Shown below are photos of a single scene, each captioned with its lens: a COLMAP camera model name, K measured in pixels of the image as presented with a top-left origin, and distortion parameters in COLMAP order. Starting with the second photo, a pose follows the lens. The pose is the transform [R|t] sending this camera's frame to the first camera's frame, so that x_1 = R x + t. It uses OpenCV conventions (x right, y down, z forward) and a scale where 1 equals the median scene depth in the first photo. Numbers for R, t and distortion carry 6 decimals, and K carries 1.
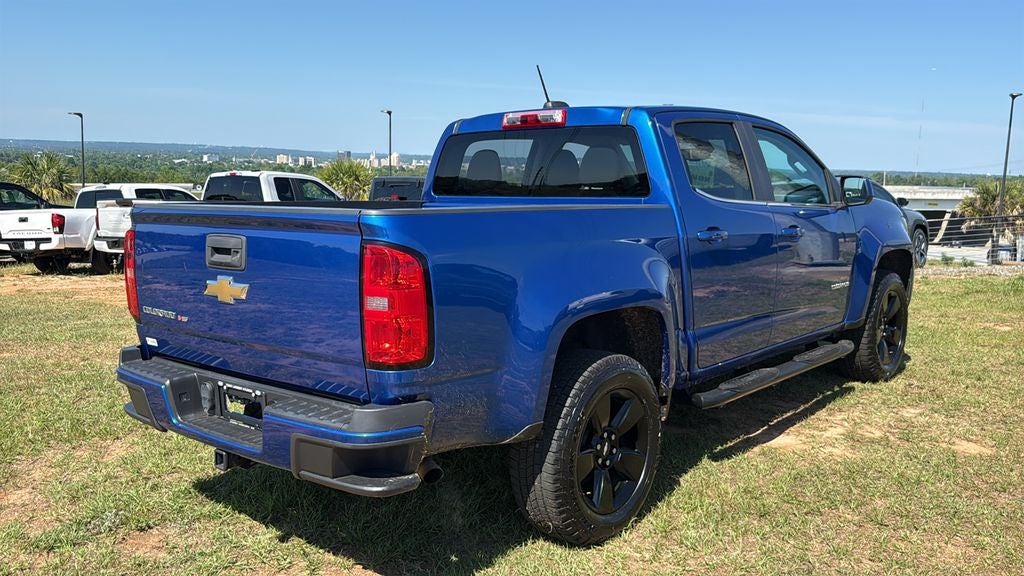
lens RADIAL K [[905.0, 0, 512.0], [0, 905.0, 288.0], [0, 0, 1]] dist [0.048196, -0.003426]
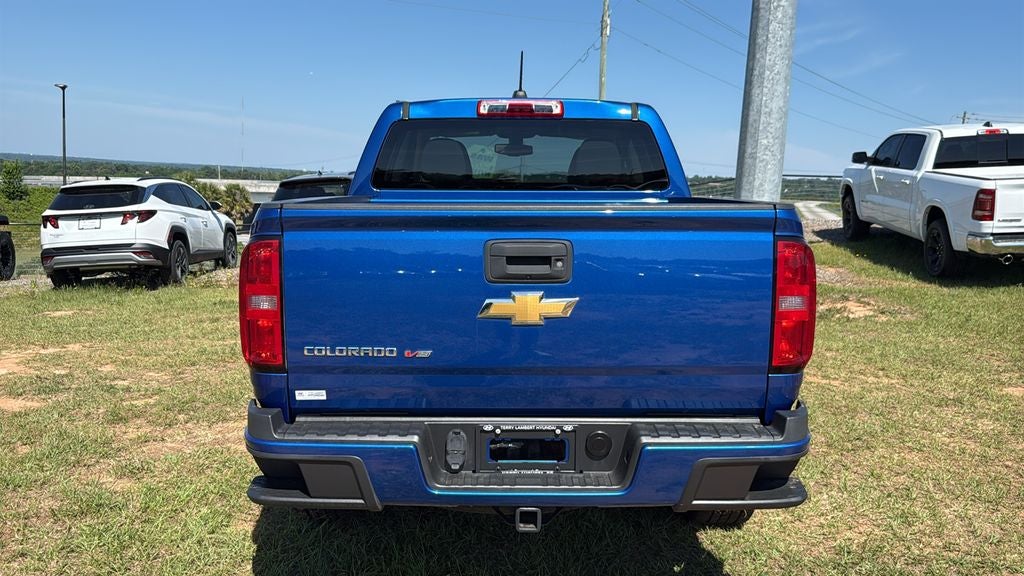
lens RADIAL K [[905.0, 0, 512.0], [0, 905.0, 288.0], [0, 0, 1]] dist [0.048196, -0.003426]
pose [[0.756760, -0.079060, 0.648894, -0.703034], [0.074624, 0.996618, 0.034397, -0.037094], [-0.649419, 0.022393, 0.760101, 0.327905]]
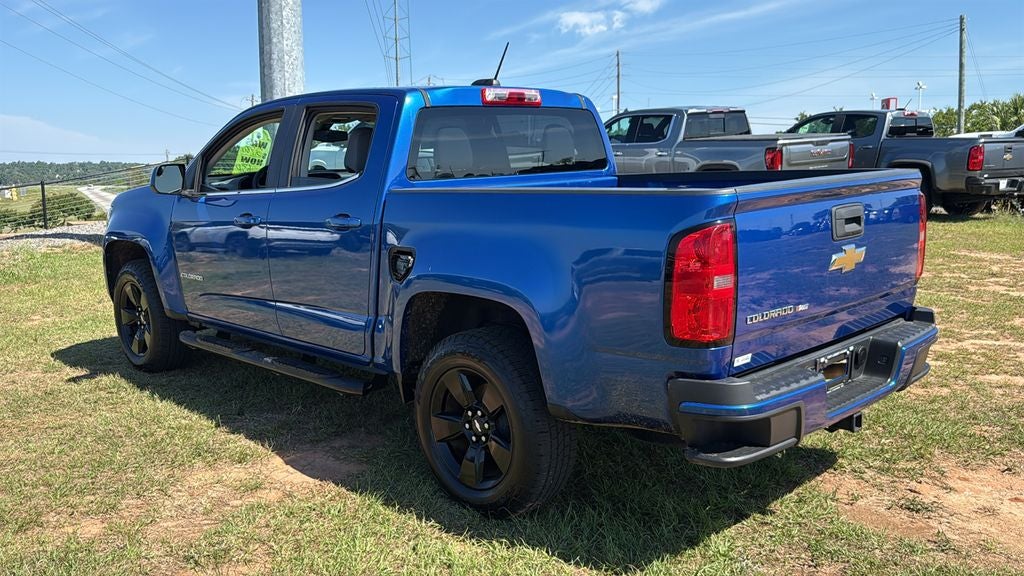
lens RADIAL K [[905.0, 0, 512.0], [0, 905.0, 288.0], [0, 0, 1]] dist [0.048196, -0.003426]
pose [[0.085283, -0.158190, 0.983719, -1.135772], [0.150999, 0.977964, 0.144173, -0.142560], [-0.984848, 0.136245, 0.107290, 1.054832]]
